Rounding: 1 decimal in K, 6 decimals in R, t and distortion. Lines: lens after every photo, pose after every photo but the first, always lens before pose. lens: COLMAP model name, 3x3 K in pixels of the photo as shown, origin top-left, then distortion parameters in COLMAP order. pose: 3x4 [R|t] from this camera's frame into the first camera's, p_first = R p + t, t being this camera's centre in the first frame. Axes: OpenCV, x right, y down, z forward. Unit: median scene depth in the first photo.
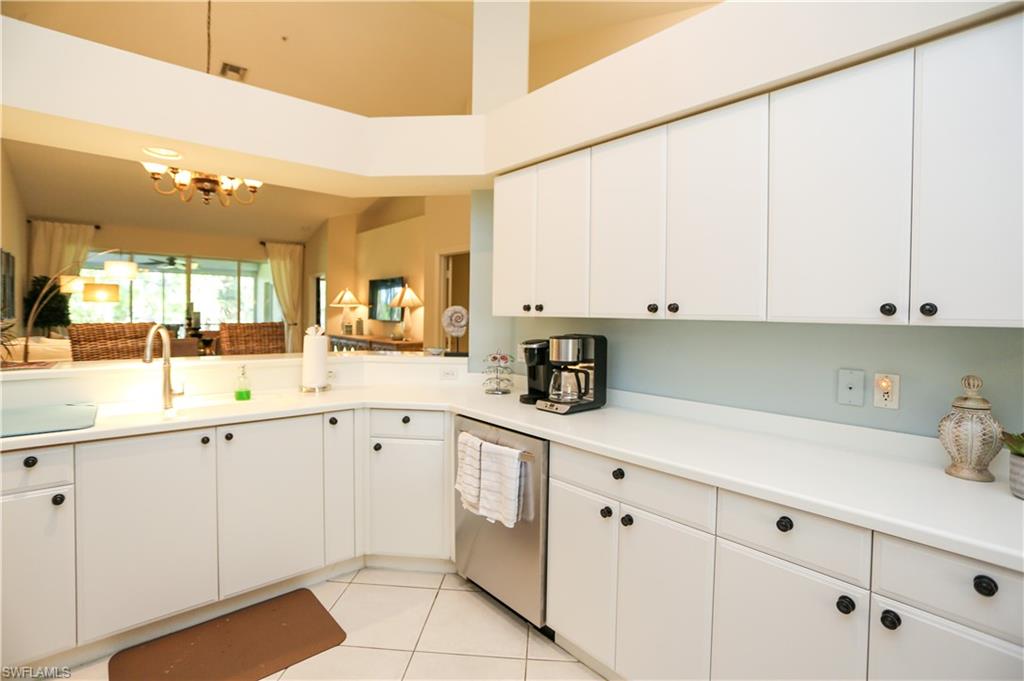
lens RADIAL K [[492.2, 0, 516.9], [0, 492.2, 324.2], [0, 0, 1]] dist [-0.071008, 0.033934]
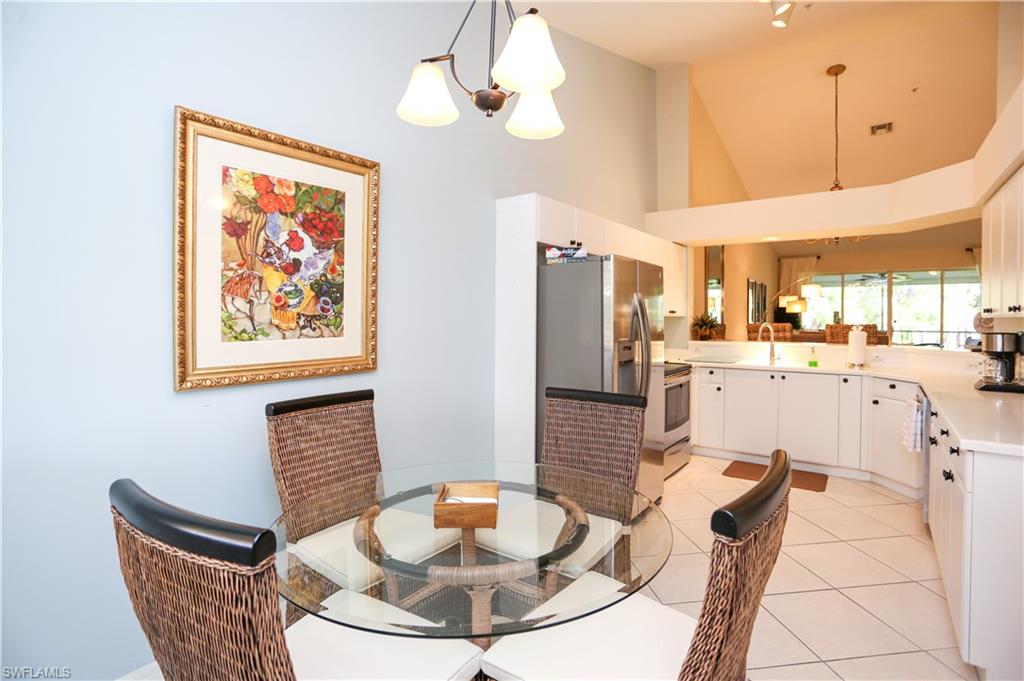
lens RADIAL K [[492.2, 0, 516.9], [0, 492.2, 324.2], [0, 0, 1]] dist [-0.071008, 0.033934]
pose [[0.216482, 0.000327, -0.976287, 0.422406], [-0.021025, 0.999770, -0.004327, 0.014613], [0.976060, 0.021463, 0.216439, -0.202828]]
